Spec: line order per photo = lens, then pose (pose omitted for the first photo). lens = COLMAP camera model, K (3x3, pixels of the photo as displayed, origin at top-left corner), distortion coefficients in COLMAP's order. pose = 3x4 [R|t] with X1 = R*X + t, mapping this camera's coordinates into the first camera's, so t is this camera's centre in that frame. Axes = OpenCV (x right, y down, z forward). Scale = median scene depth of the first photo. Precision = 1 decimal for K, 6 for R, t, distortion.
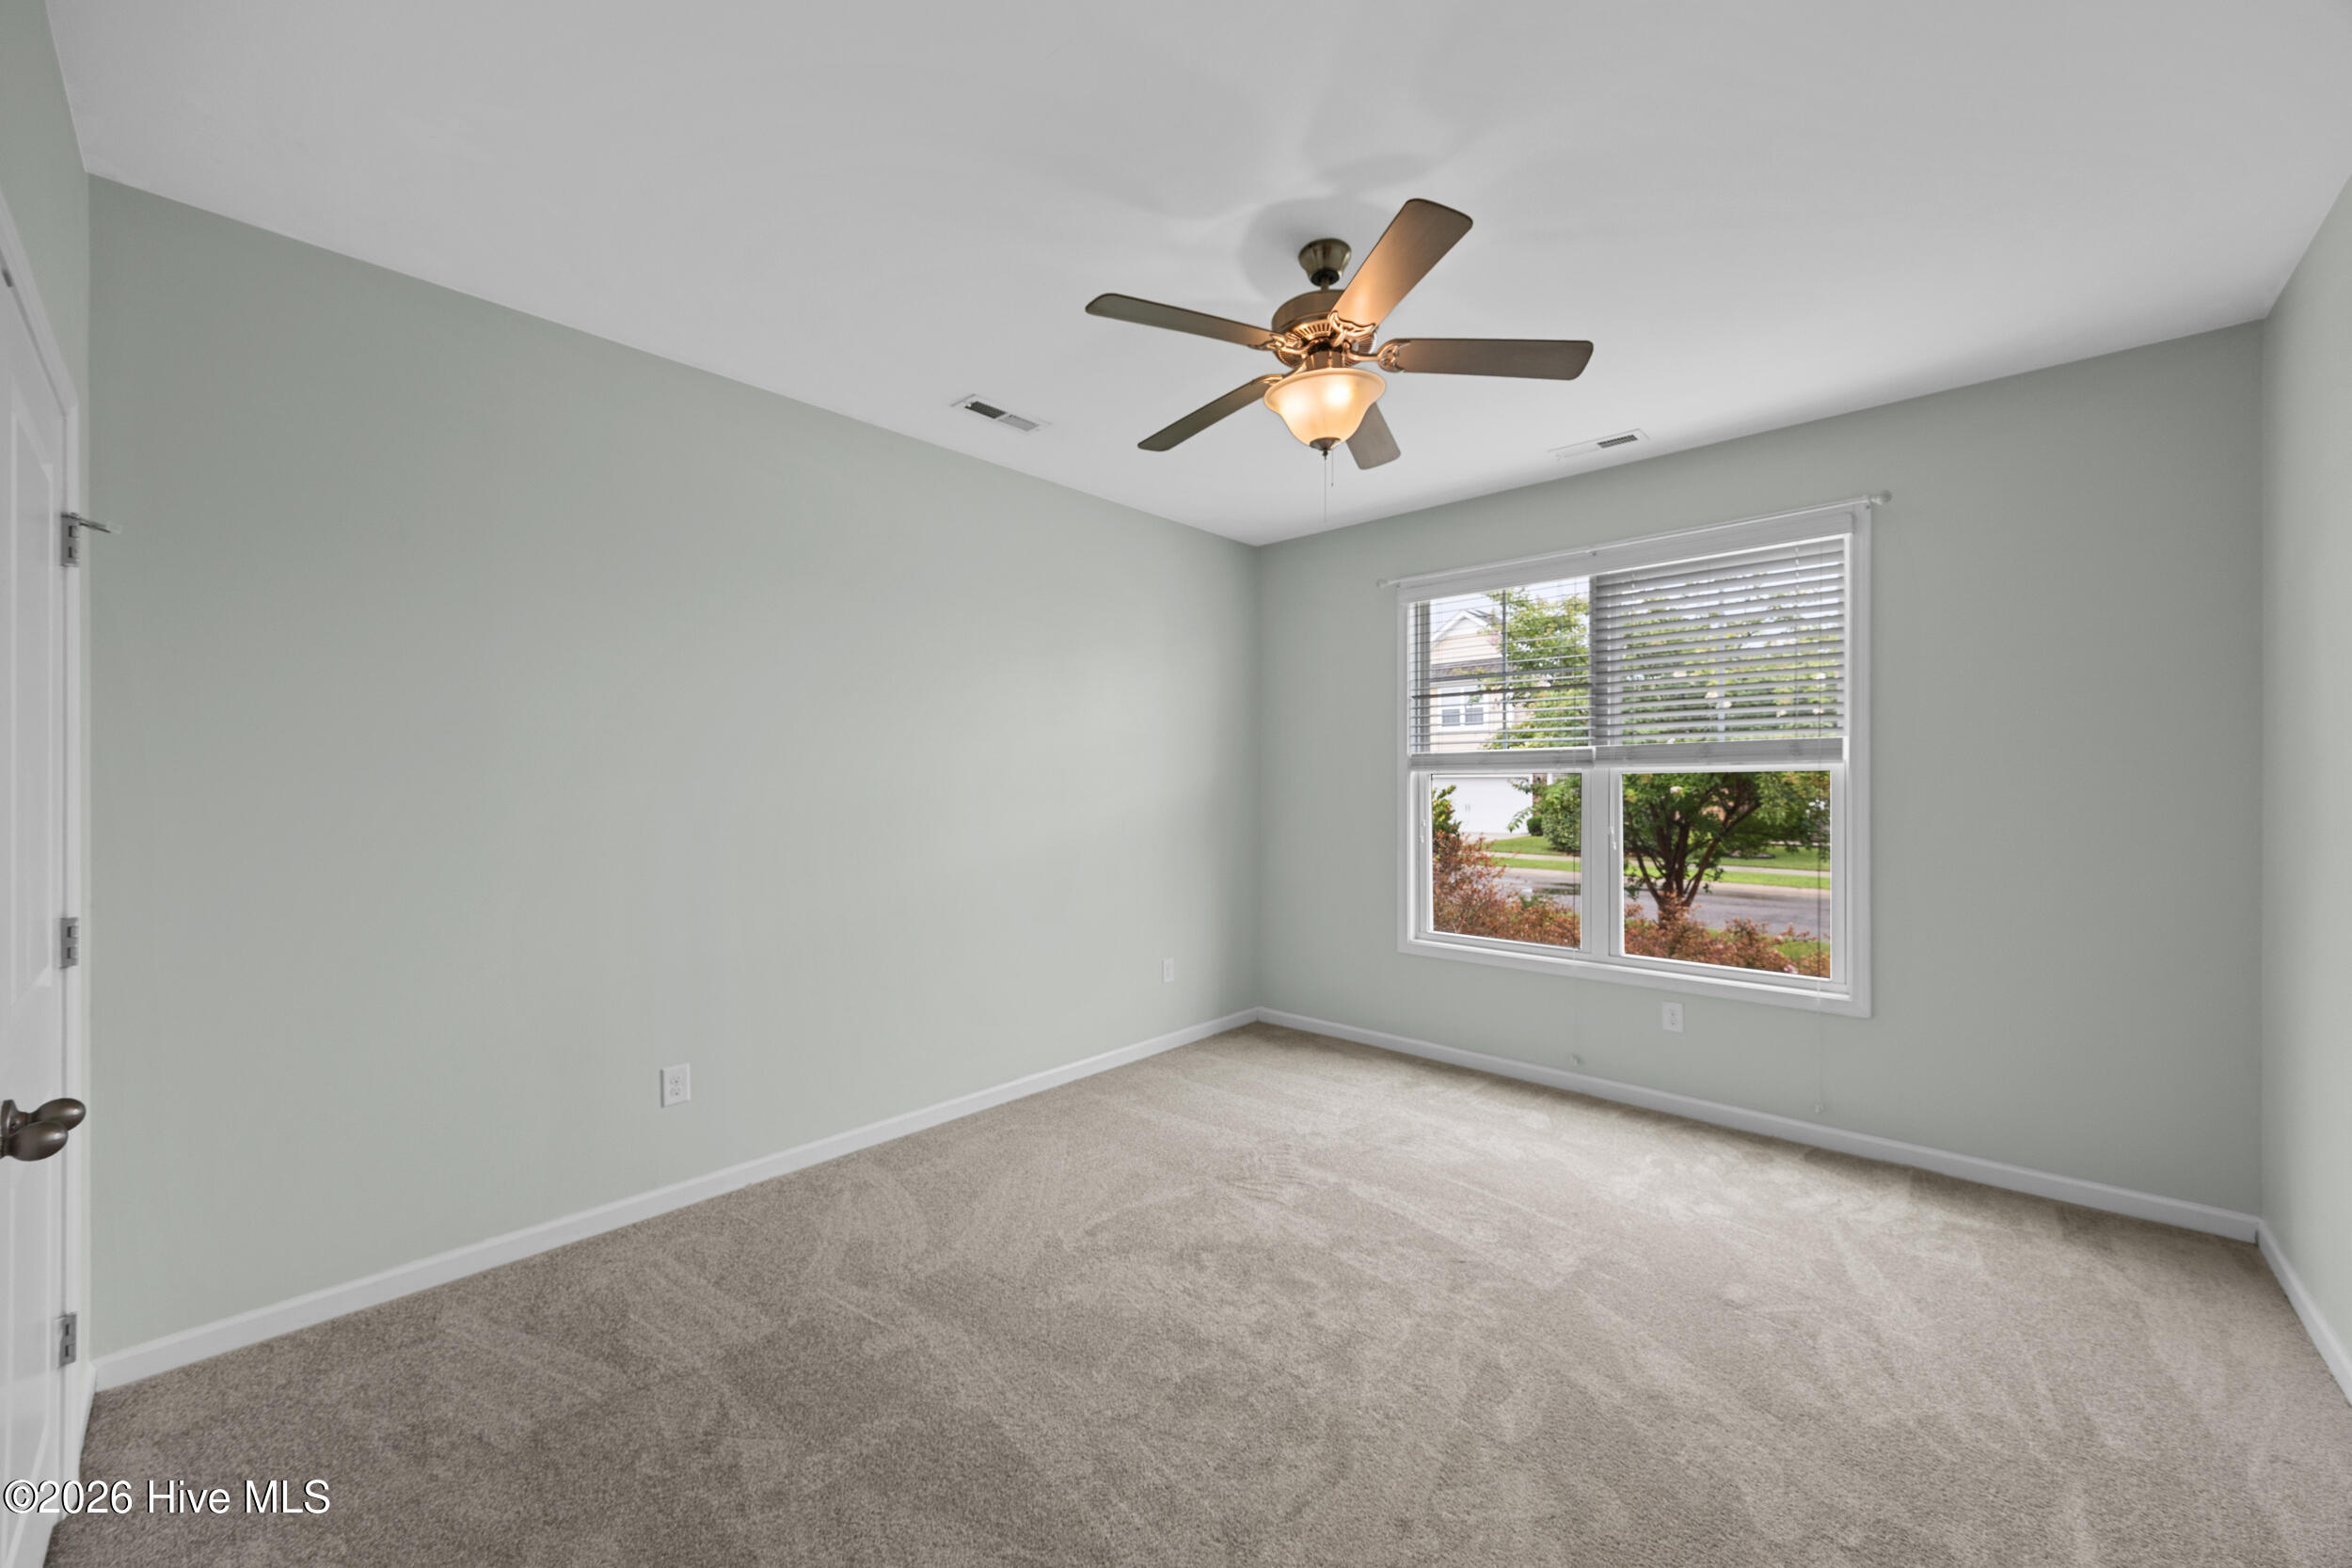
lens RADIAL K [[896.6, 0, 1184.6], [0, 896.6, 785.8], [0, 0, 1]] dist [0.003921, 0.000269]
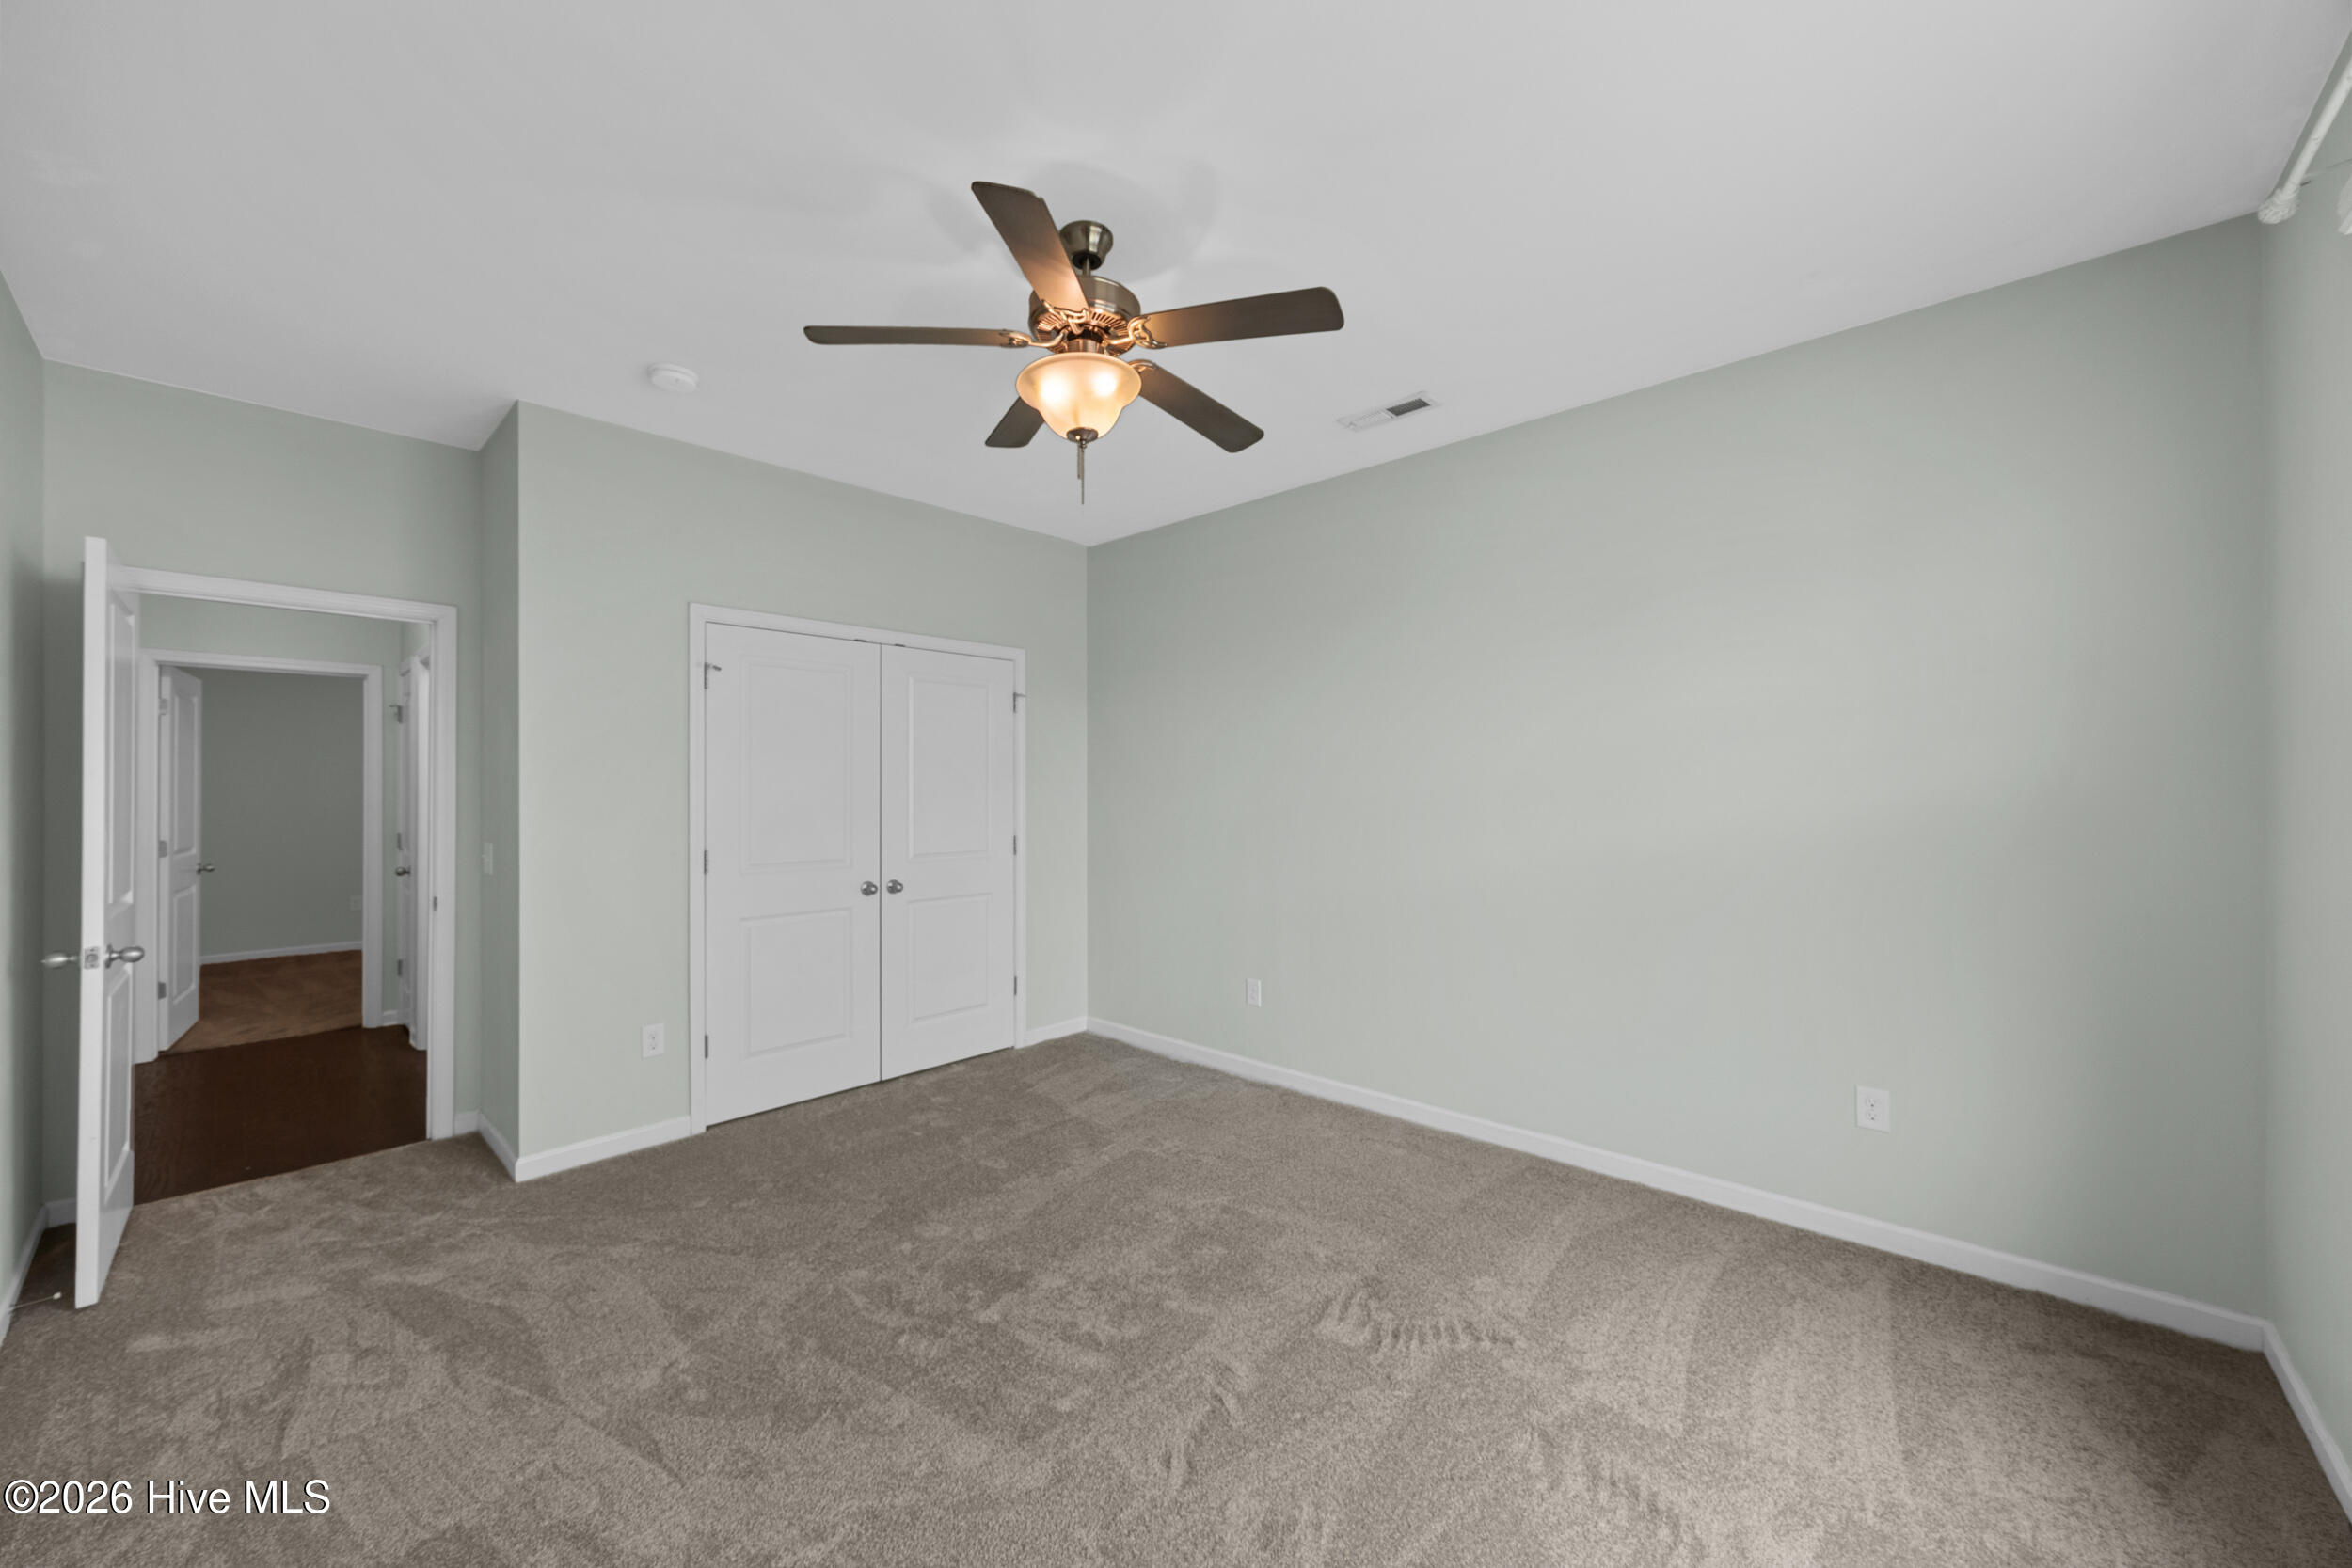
lens RADIAL K [[896.6, 0, 1184.6], [0, 896.6, 785.8], [0, 0, 1]] dist [0.003921, 0.000269]
pose [[-0.015642, -0.005367, -0.999863, 0.674073], [0.002087, 0.999983, -0.005401, 0.002143], [0.999875, -0.002171, -0.015631, 0.678562]]
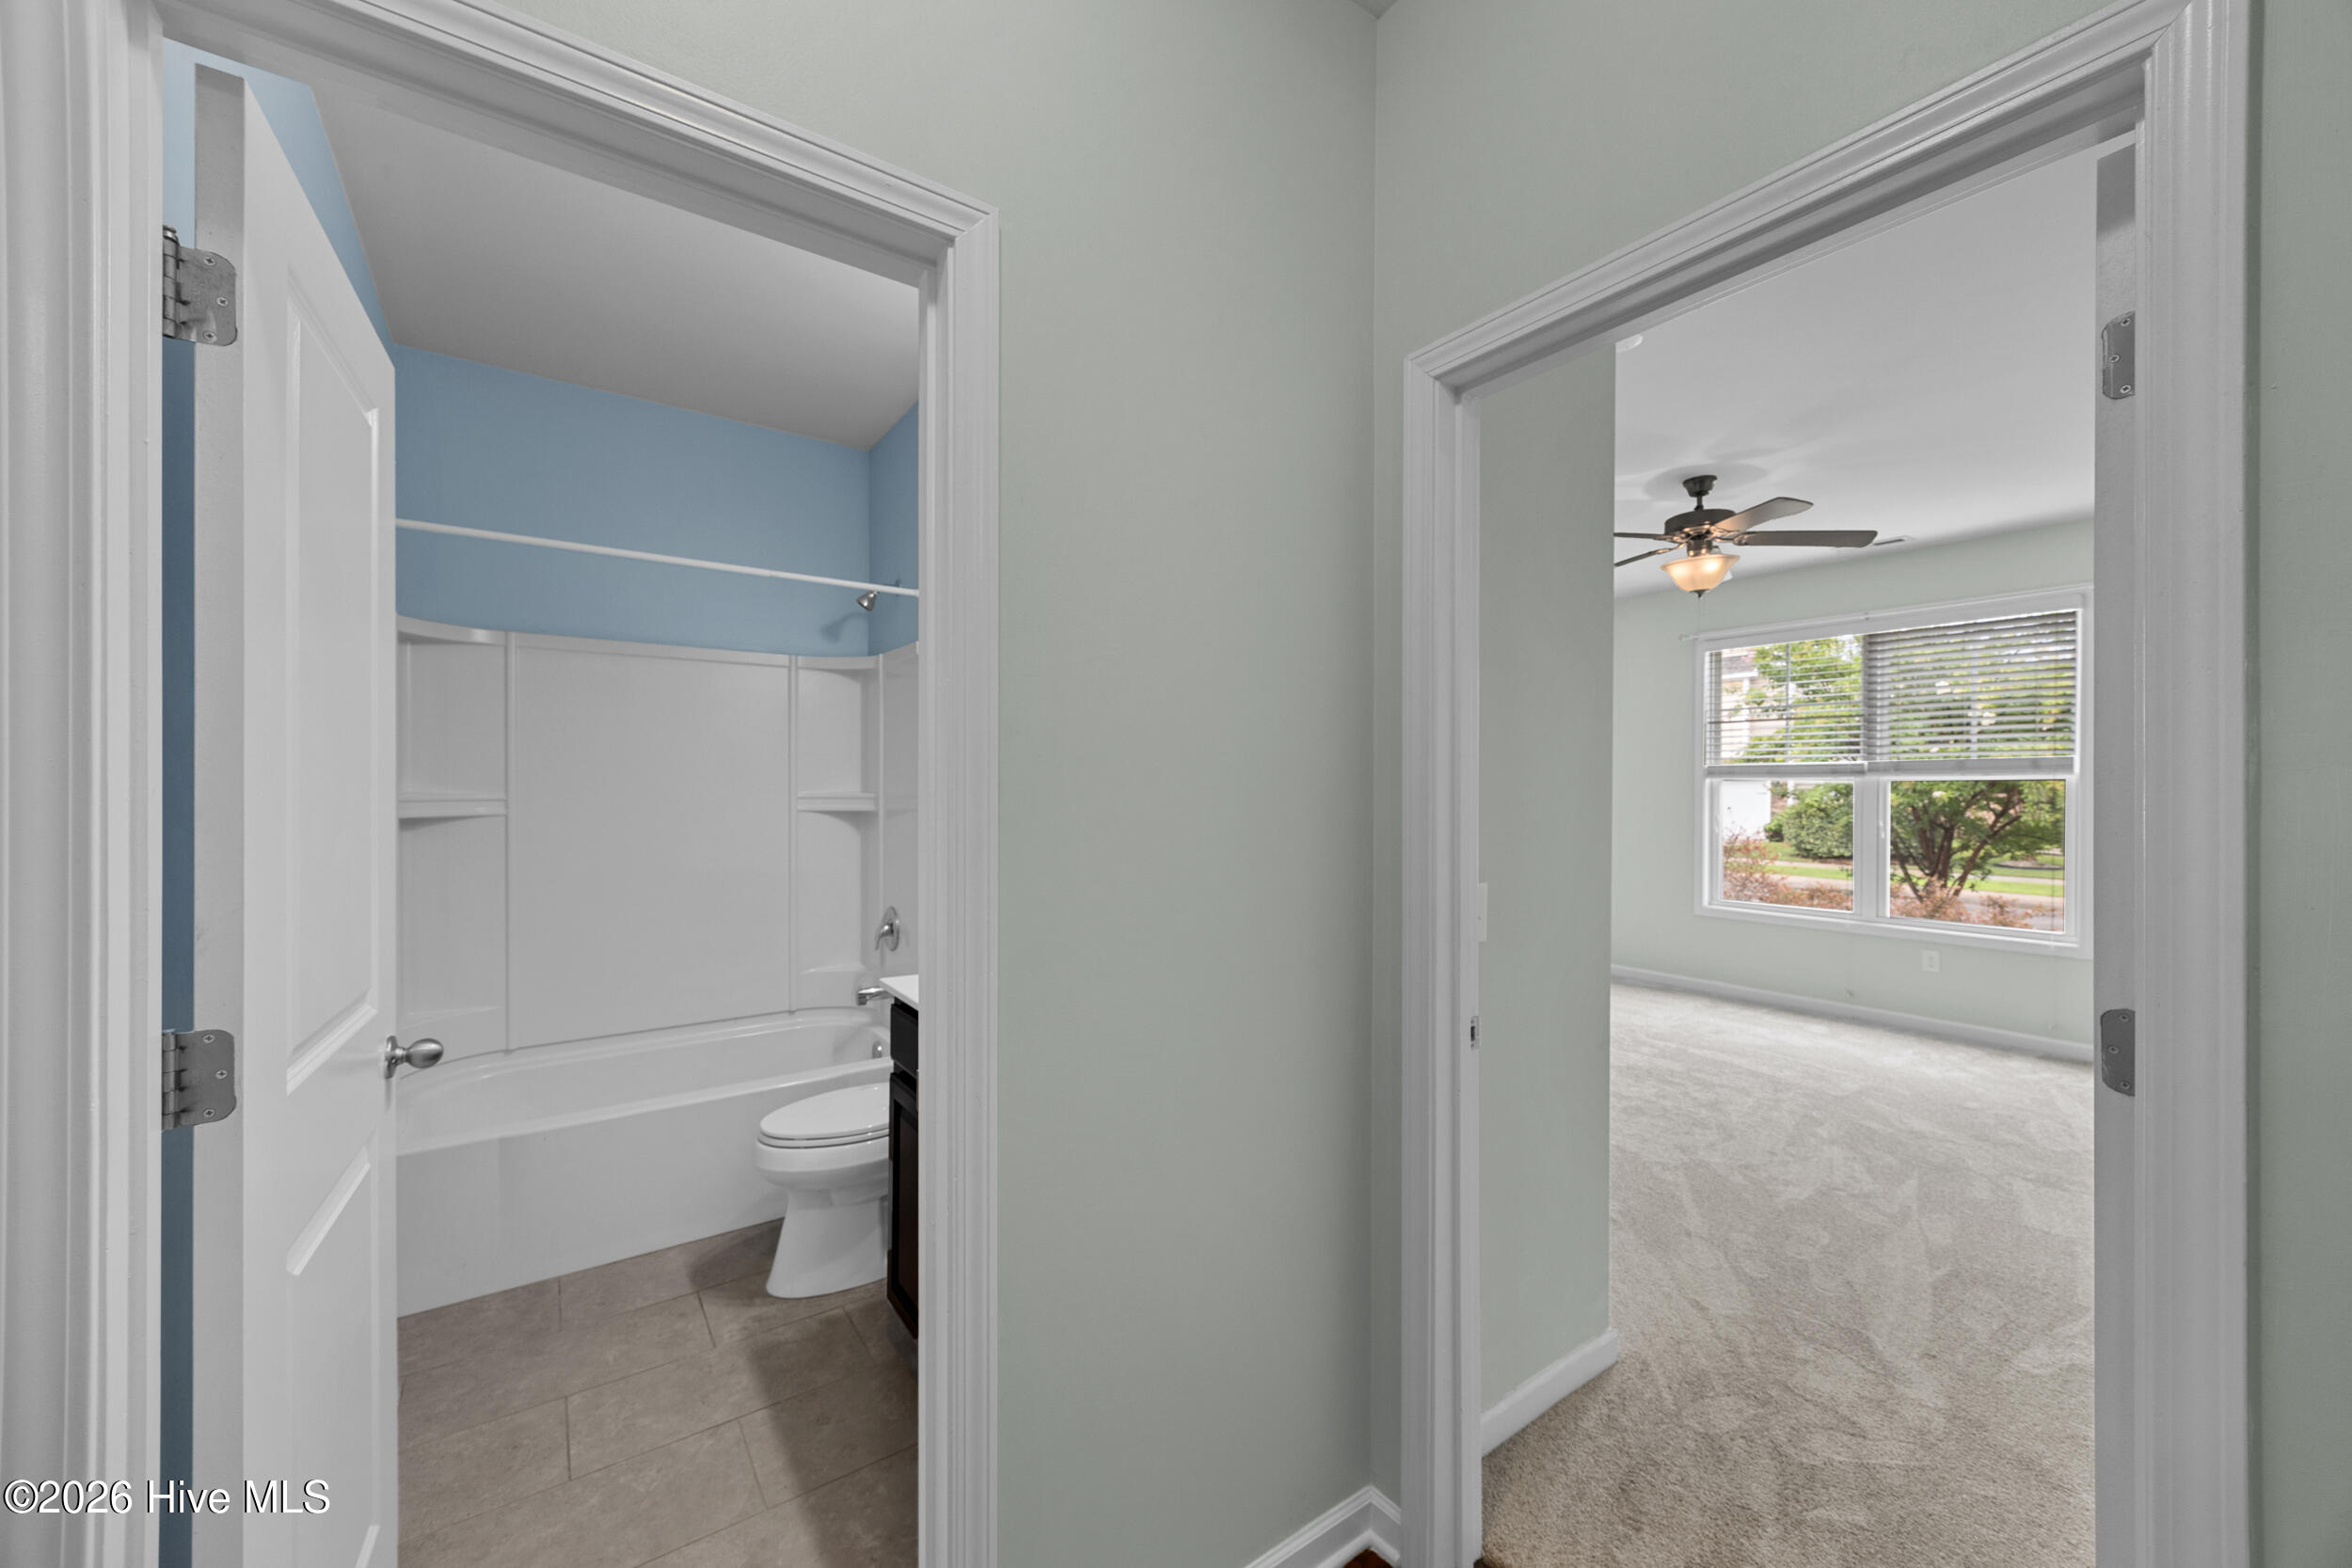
lens RADIAL K [[896.6, 0, 1184.6], [0, 896.6, 785.8], [0, 0, 1]] dist [0.003921, 0.000269]
pose [[0.979742, 0.006692, -0.200150, -0.281534], [-0.006868, 0.999976, -0.000187, 0.000325], [0.200144, 0.001558, 0.979765, -0.539668]]
